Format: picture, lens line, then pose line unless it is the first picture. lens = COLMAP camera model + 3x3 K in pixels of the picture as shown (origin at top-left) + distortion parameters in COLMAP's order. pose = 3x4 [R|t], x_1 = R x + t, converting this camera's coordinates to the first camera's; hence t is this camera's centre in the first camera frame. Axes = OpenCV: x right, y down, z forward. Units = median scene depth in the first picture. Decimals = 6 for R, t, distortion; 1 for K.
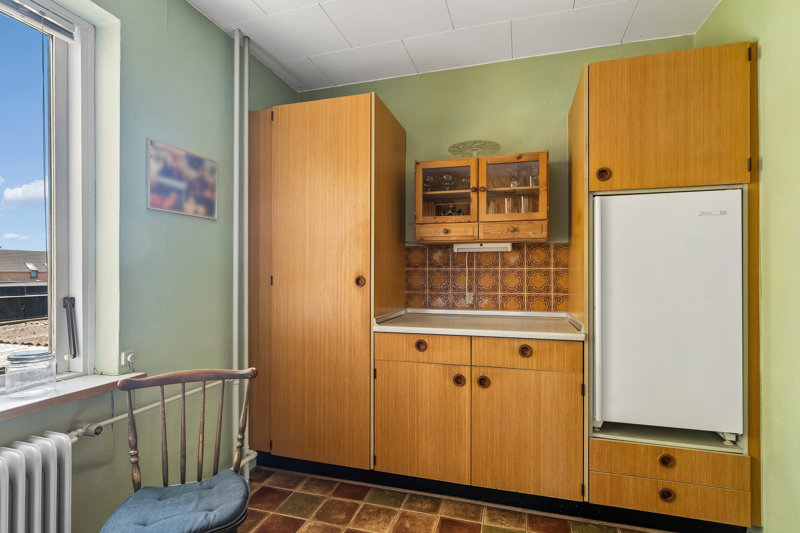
lens RADIAL K [[381.2, 0, 405.2], [0, 381.2, 269.8], [0, 0, 1]] dist [-0.000824, -0.001097]
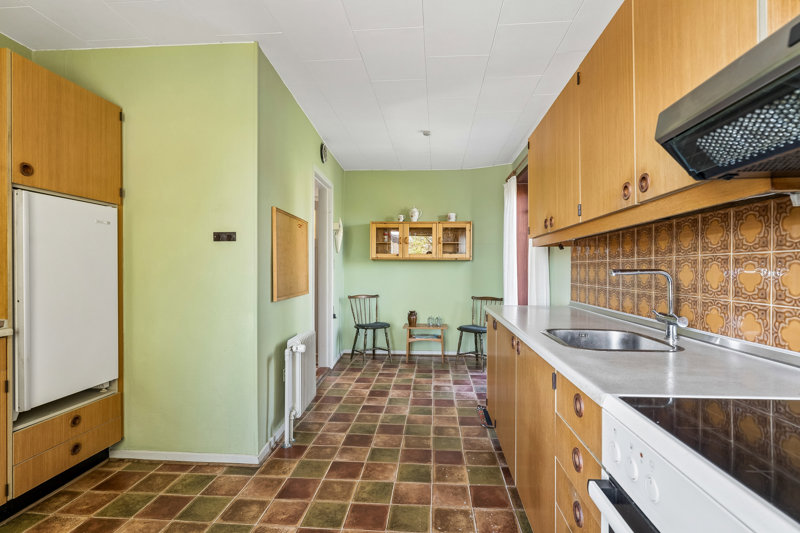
lens RADIAL K [[381.2, 0, 401.4], [0, 381.2, 269.1], [0, 0, 1]] dist [-0.000824, -0.001097]
pose [[-0.197685, -0.000046, 0.980266, -0.674137], [-0.004455, 0.999990, -0.000852, 0.013369], [-0.980255, -0.004536, -0.197683, 0.211466]]
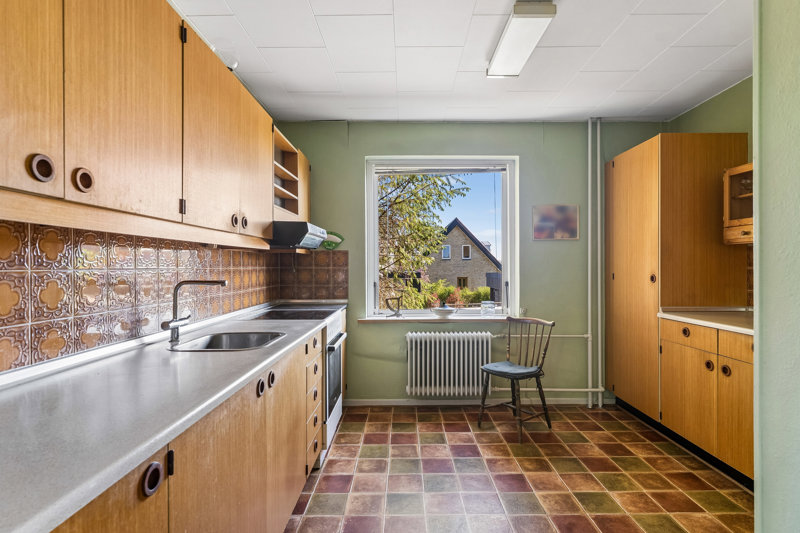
lens RADIAL K [[381.2, 0, 399.6], [0, 381.2, 265.3], [0, 0, 1]] dist [-0.000824, -0.001097]
pose [[0.288371, 0.005644, -0.957502, 1.285770], [-0.021600, 0.999766, -0.000612, 0.001301], [0.957275, 0.020859, 0.288425, -0.349688]]
